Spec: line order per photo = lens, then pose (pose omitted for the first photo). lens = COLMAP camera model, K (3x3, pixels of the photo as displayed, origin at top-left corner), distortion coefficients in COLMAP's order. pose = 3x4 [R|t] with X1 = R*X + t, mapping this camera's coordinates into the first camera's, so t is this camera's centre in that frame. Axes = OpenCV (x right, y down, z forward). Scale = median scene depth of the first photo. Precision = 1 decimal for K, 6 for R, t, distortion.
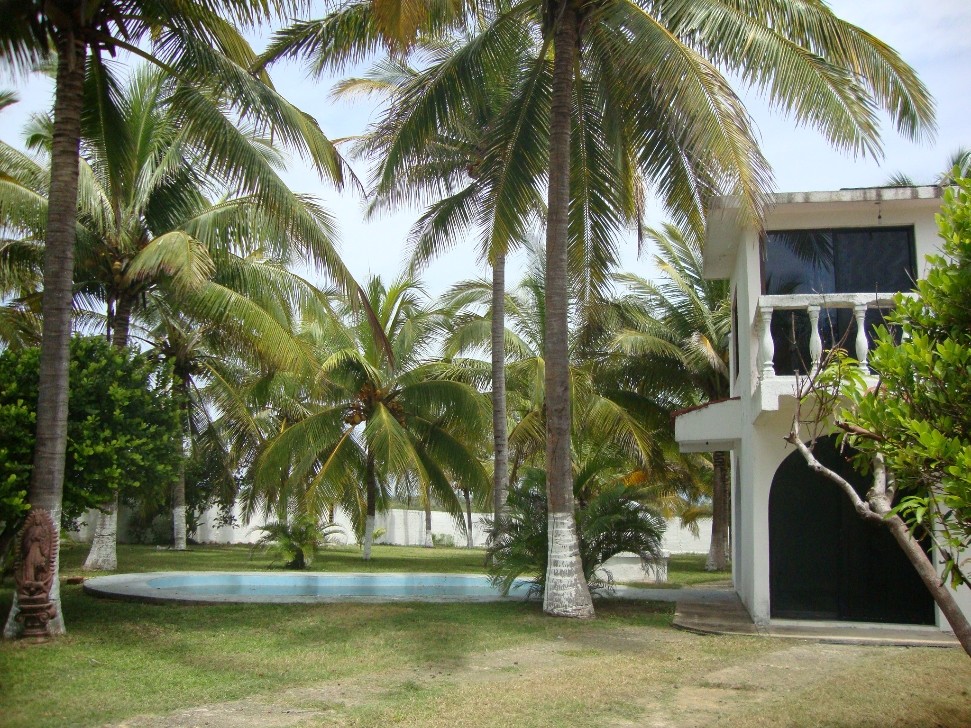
lens RADIAL K [[865.2, 0, 483.9], [0, 865.2, 359.1], [0, 0, 1]] dist [-0.176877, 0.139566]
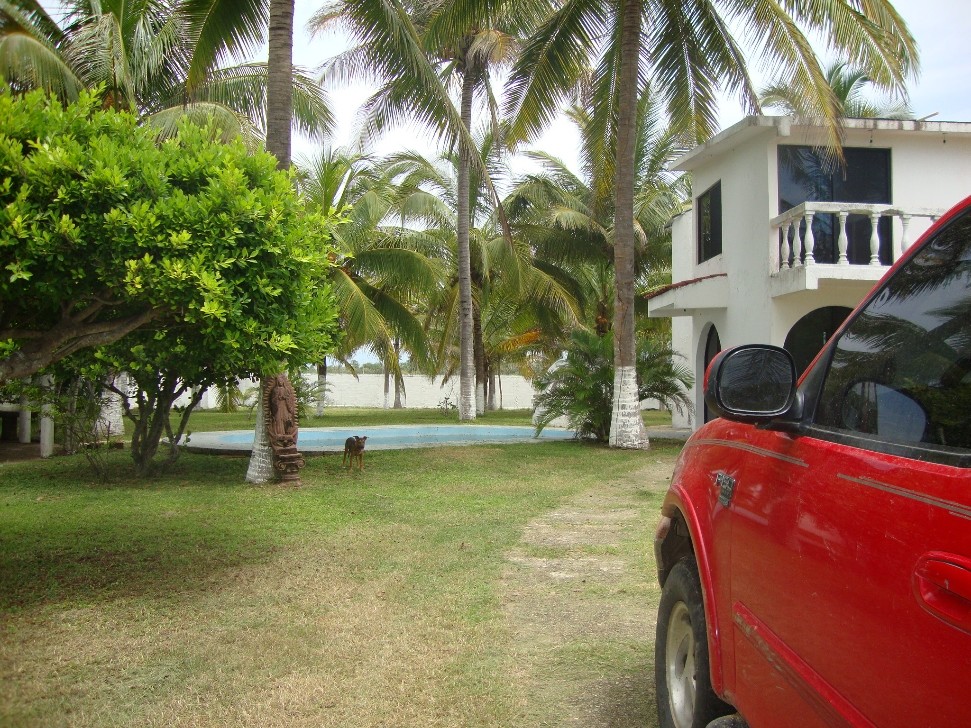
lens RADIAL K [[865.2, 0, 478.2], [0, 865.2, 357.9], [0, 0, 1]] dist [-0.176877, 0.139566]
pose [[0.970389, -0.009643, 0.241356, -0.430104], [-0.028852, 0.987422, 0.155452, -0.021274], [-0.239819, -0.157812, 0.957905, -0.140728]]
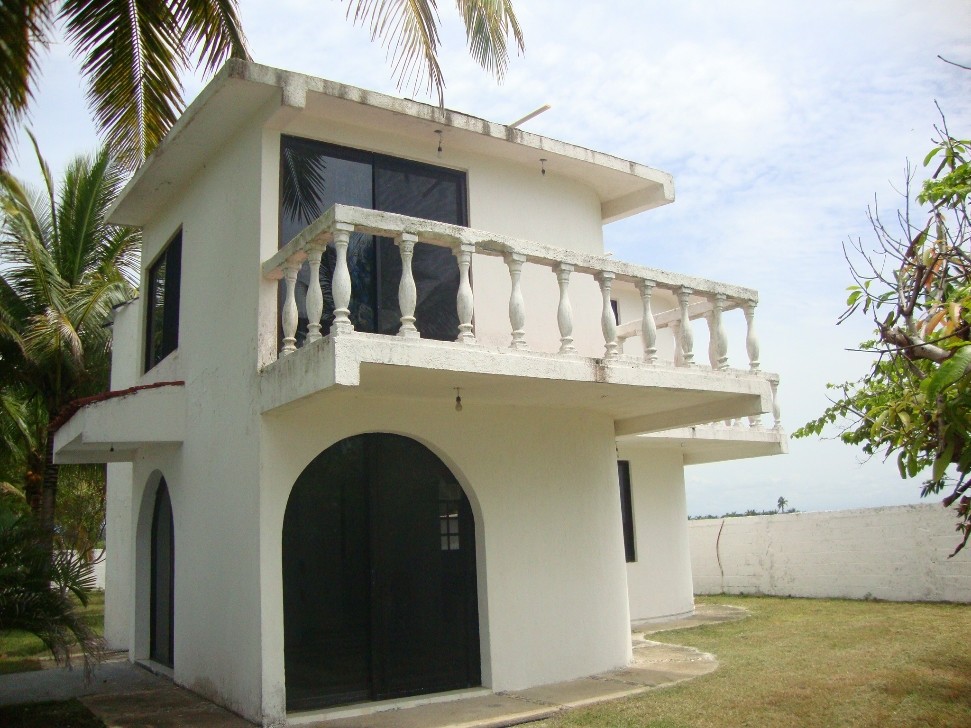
lens RADIAL K [[865.2, 0, 495.0], [0, 865.2, 358.7], [0, 0, 1]] dist [-0.176877, 0.139566]
pose [[0.669241, 0.094075, 0.737066, -0.046117], [-0.070100, 0.995522, -0.063414, 0.064010], [-0.739732, -0.009229, 0.672839, 0.437961]]
